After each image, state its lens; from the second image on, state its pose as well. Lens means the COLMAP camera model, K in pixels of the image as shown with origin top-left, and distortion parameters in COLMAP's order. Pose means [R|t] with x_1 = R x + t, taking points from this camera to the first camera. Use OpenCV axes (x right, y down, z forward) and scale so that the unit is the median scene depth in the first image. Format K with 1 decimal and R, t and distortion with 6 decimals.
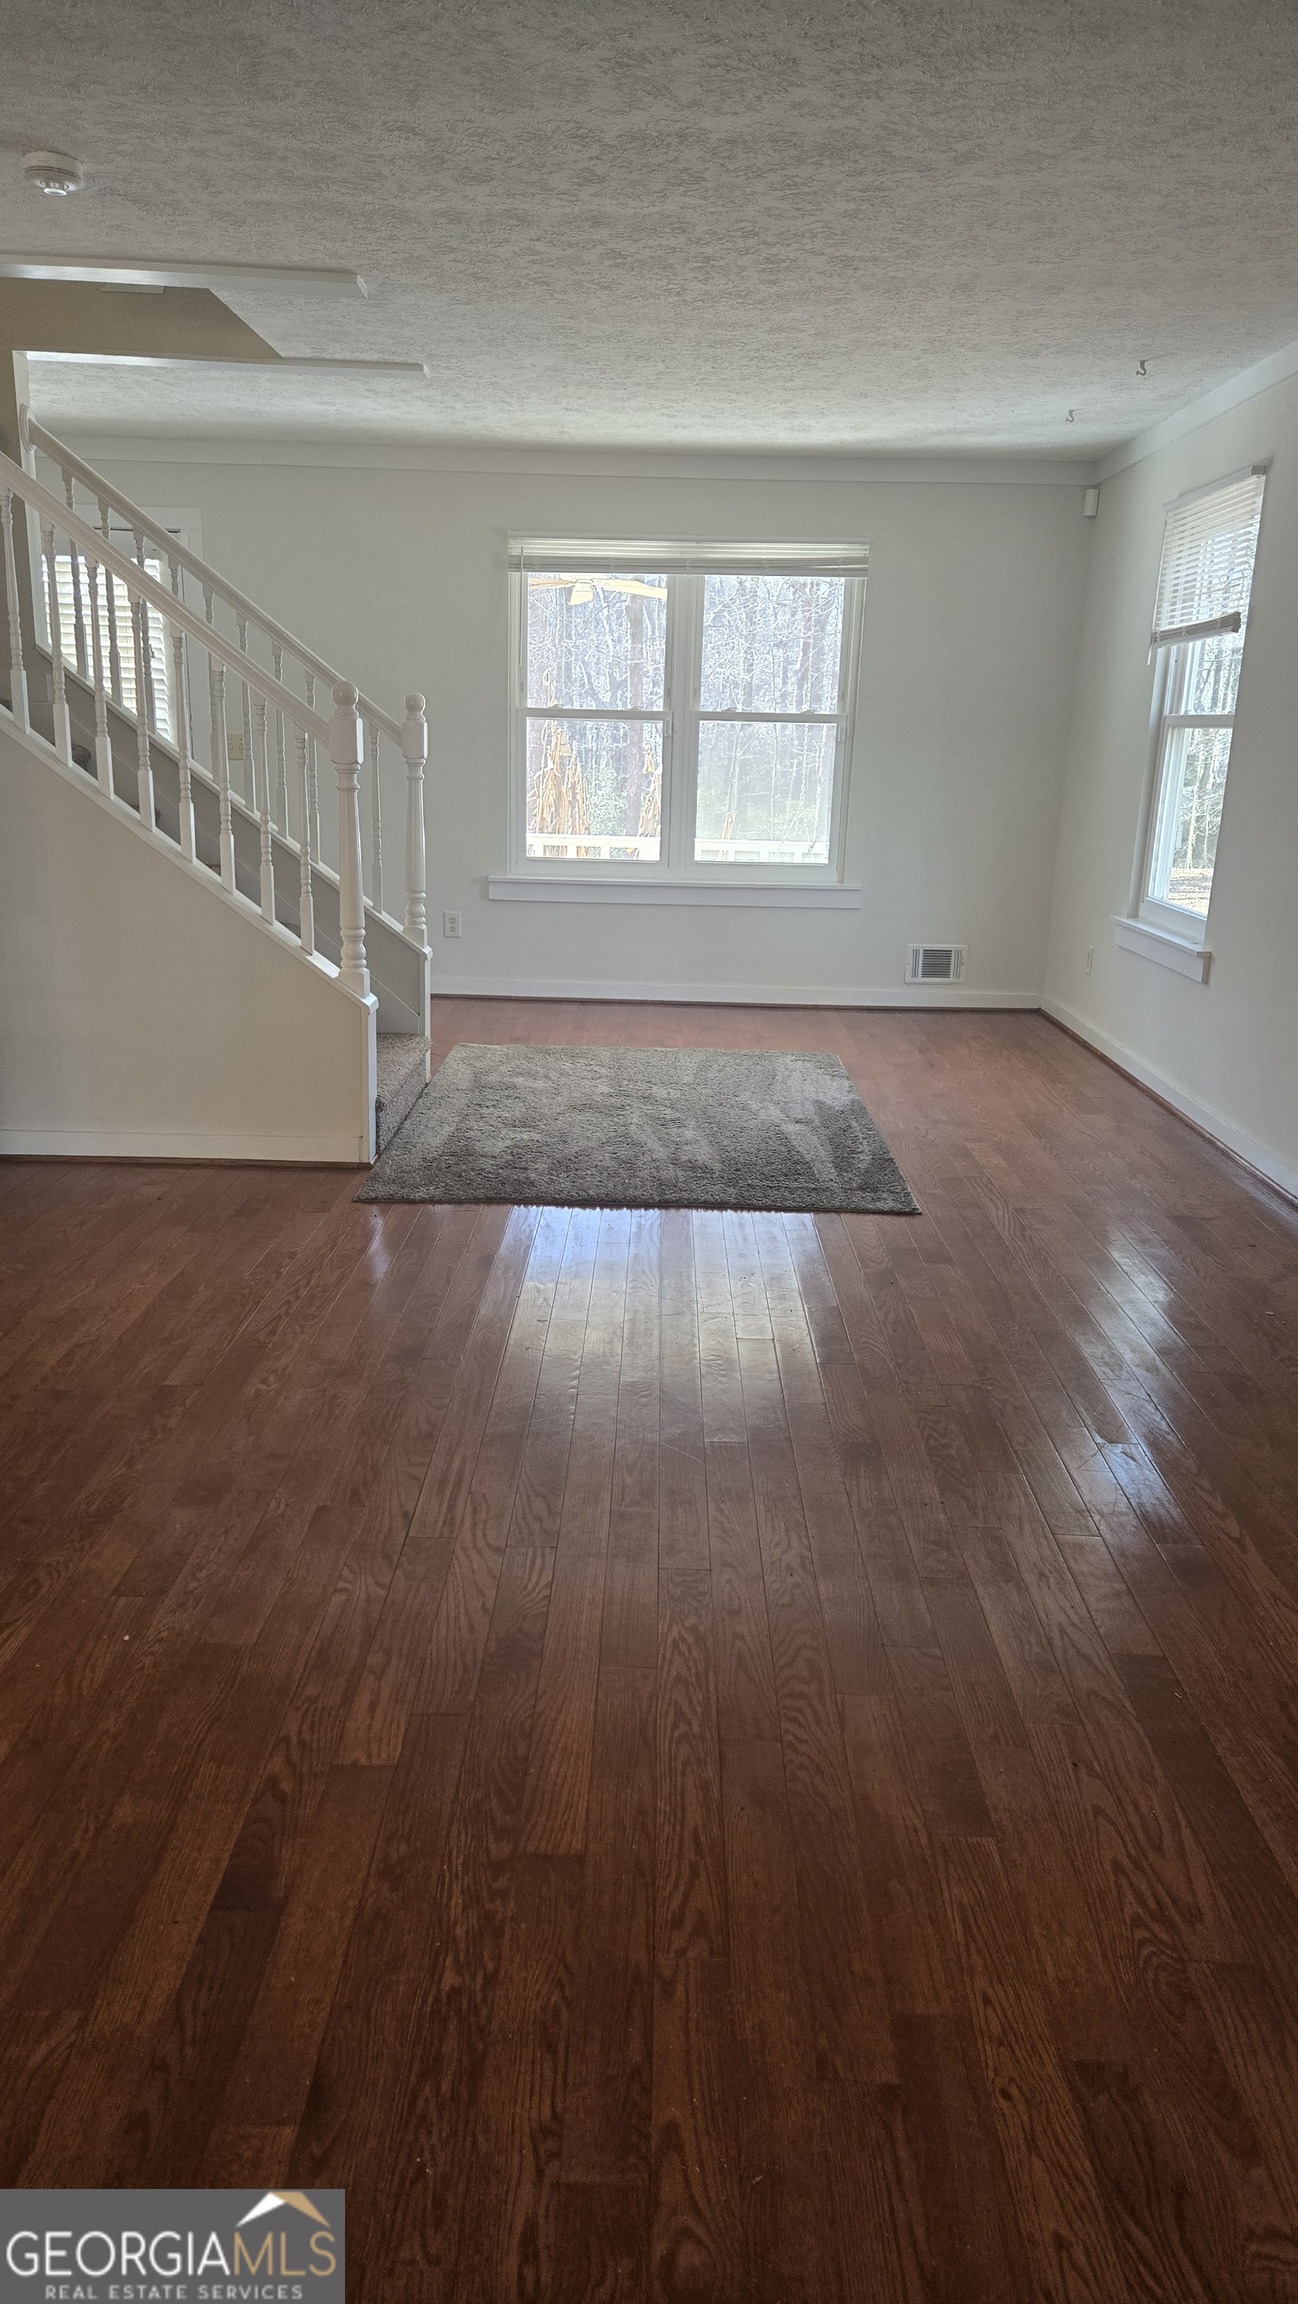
lens RADIAL K [[1511.8, 0, 625.8], [0, 1511.8, 1109.7], [0, 0, 1]] dist [0.076184, -0.052055]
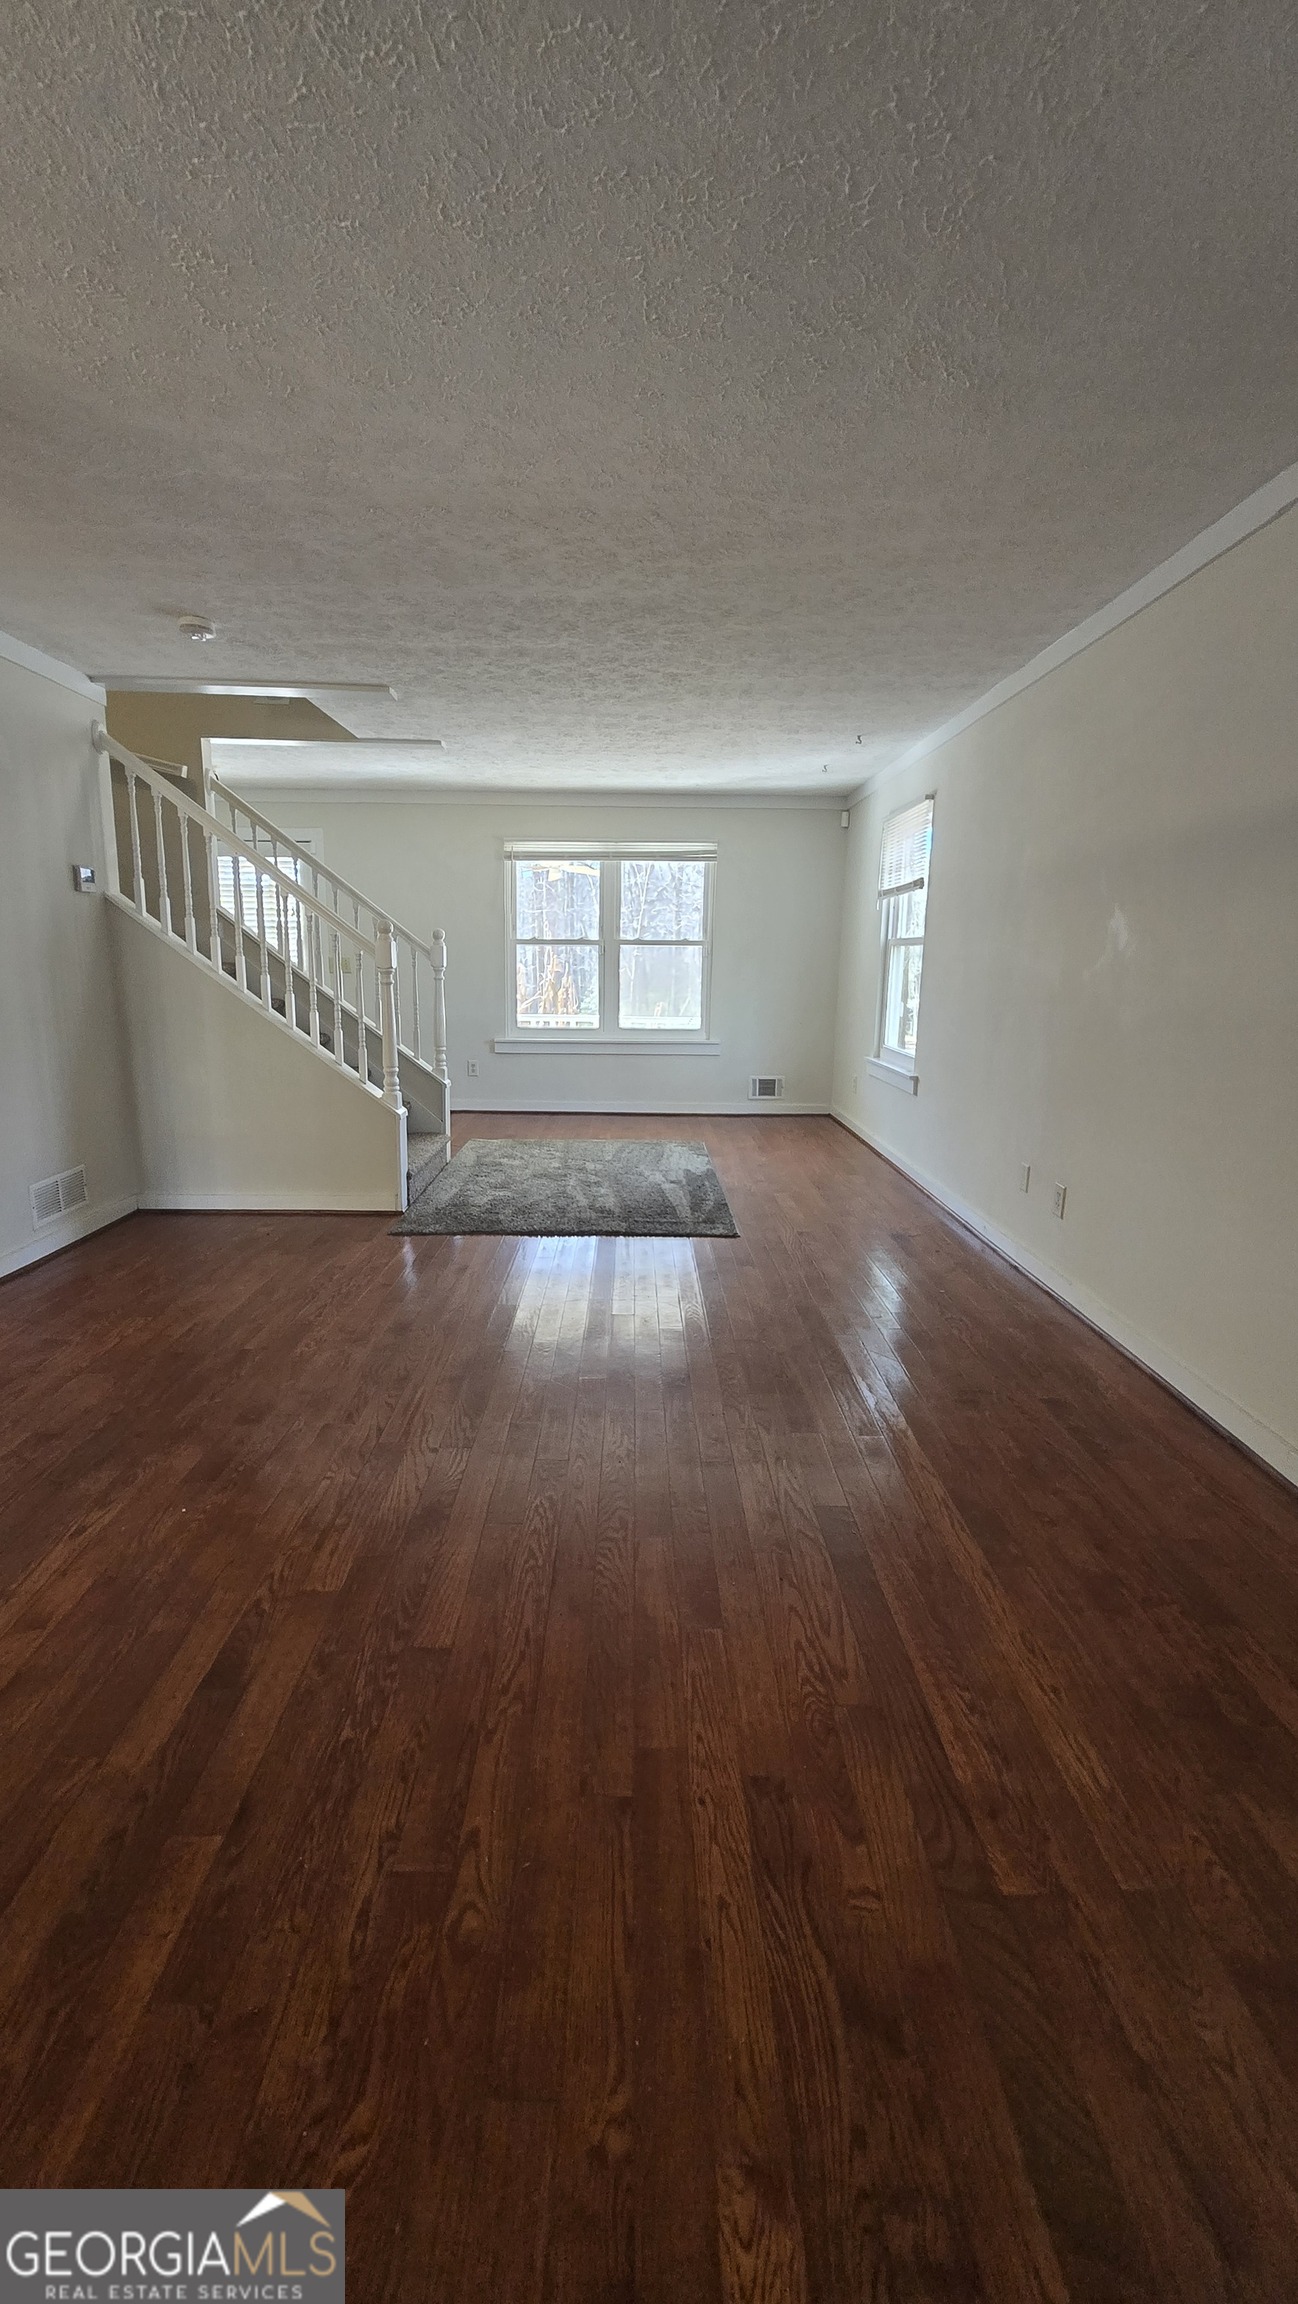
lens RADIAL K [[901.8, 0, 623.7], [0, 901.8, 1129.5], [0, 0, 1]] dist [-0.000506, -0.000567]
pose [[0.999794, -0.016077, 0.012376, 0.065421], [0.016785, 0.998094, -0.059384, 0.010607], [-0.011398, 0.059579, 0.998158, 0.029354]]
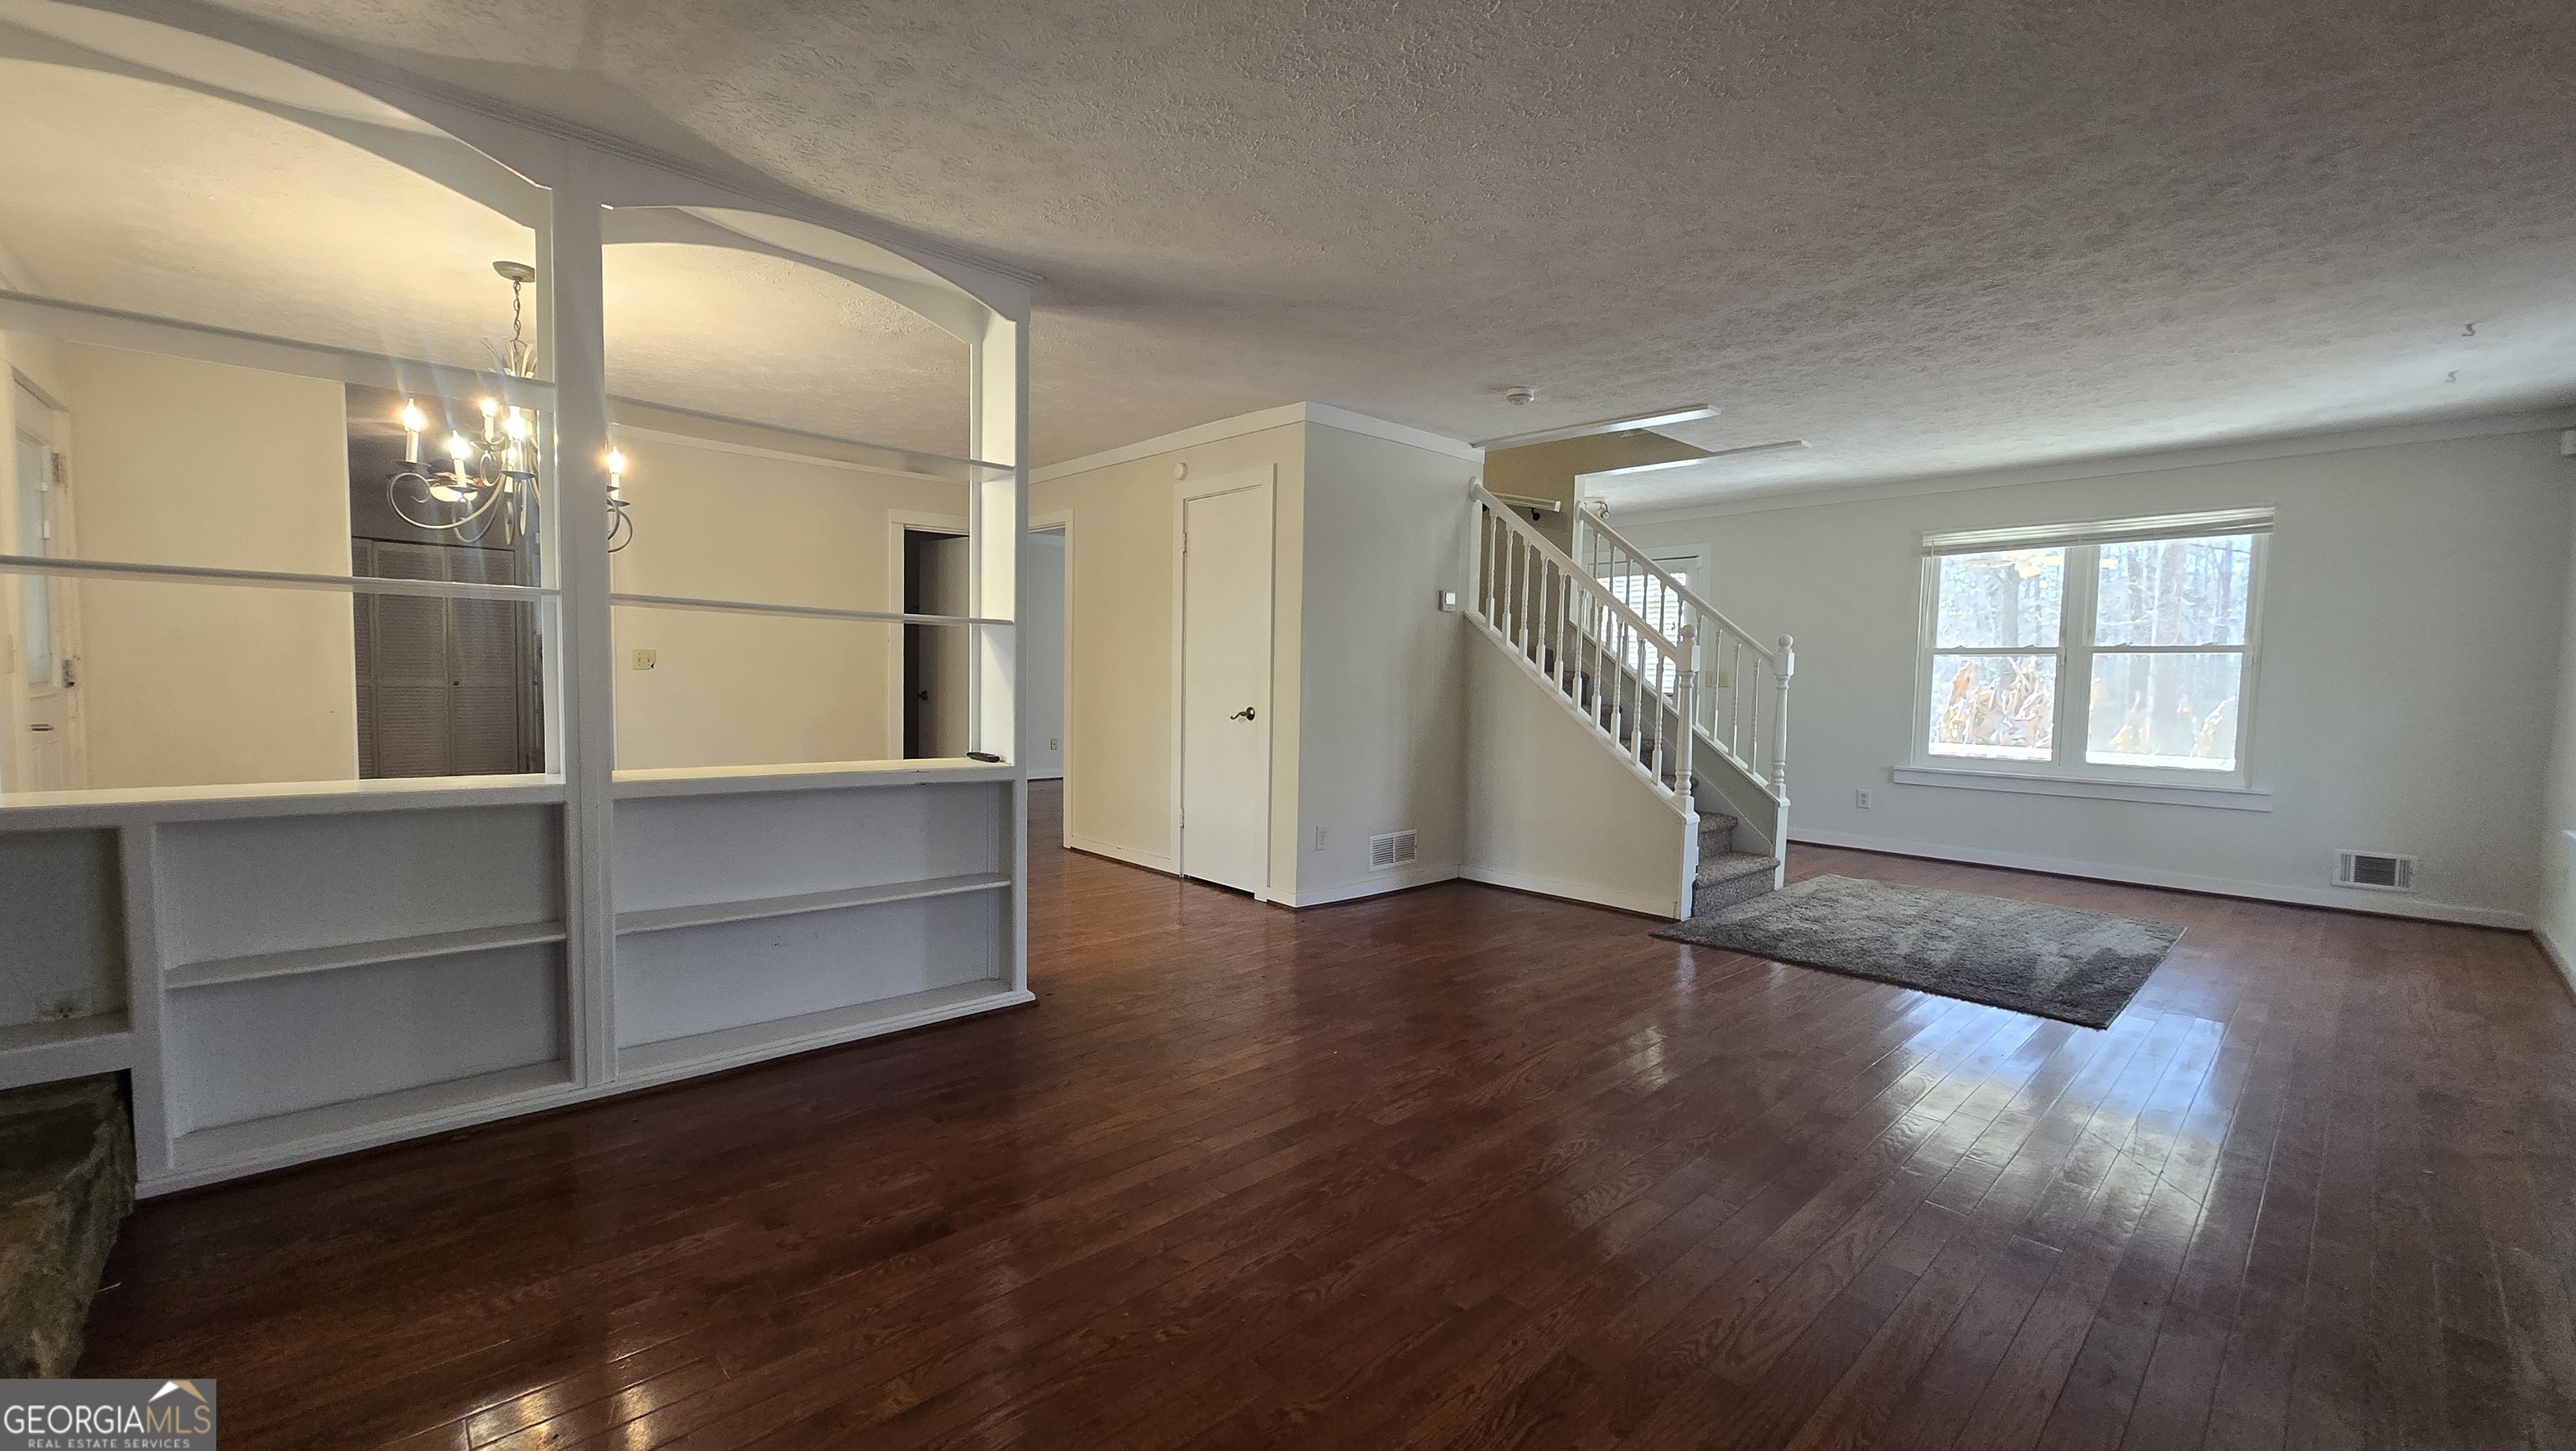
lens RADIAL K [[1008.4, 0, 1296.2], [0, 1008.4, 730.3], [0, 0, 1]] dist [-0.000506, -0.000567]
pose [[0.695340, 0.023758, -0.718288, 0.339280], [-0.173920, 0.975309, -0.136103, 0.062928], [0.697319, 0.219562, 0.682303, -0.037600]]
